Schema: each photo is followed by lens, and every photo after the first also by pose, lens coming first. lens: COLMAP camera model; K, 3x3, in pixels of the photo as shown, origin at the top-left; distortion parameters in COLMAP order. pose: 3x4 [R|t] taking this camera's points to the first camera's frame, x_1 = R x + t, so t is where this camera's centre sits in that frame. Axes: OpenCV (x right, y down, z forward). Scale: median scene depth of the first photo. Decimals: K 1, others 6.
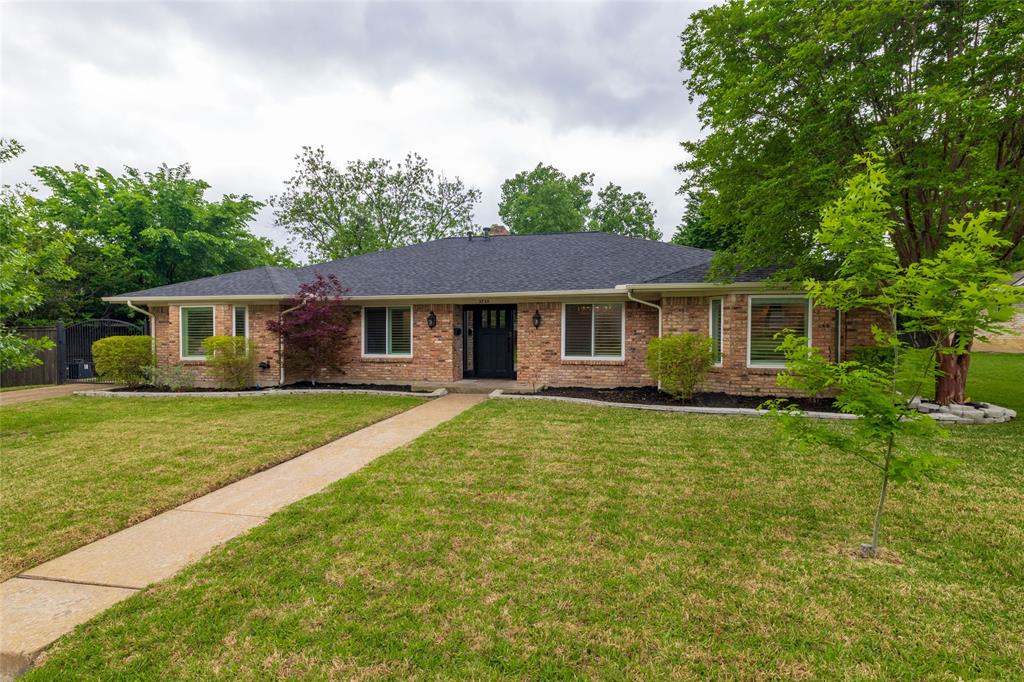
lens RADIAL K [[484.2, 0, 508.0], [0, 484.2, 343.7], [0, 0, 1]] dist [0.006632, -0.001320]
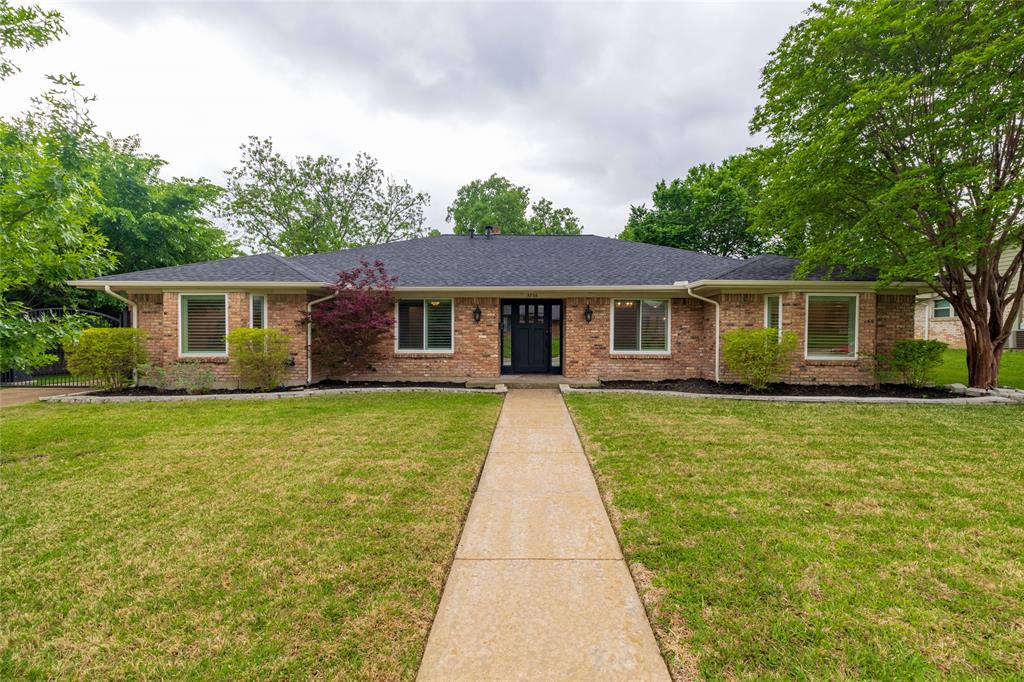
lens RADIAL K [[438.0, 0, 516.5], [0, 438.0, 345.6], [0, 0, 1]] dist [-0.002828, 0.001665]
pose [[0.977295, -0.001049, 0.211880, -0.262133], [0.000162, 0.999991, 0.004206, 0.010695], [-0.211883, -0.004076, 0.977287, 0.129810]]
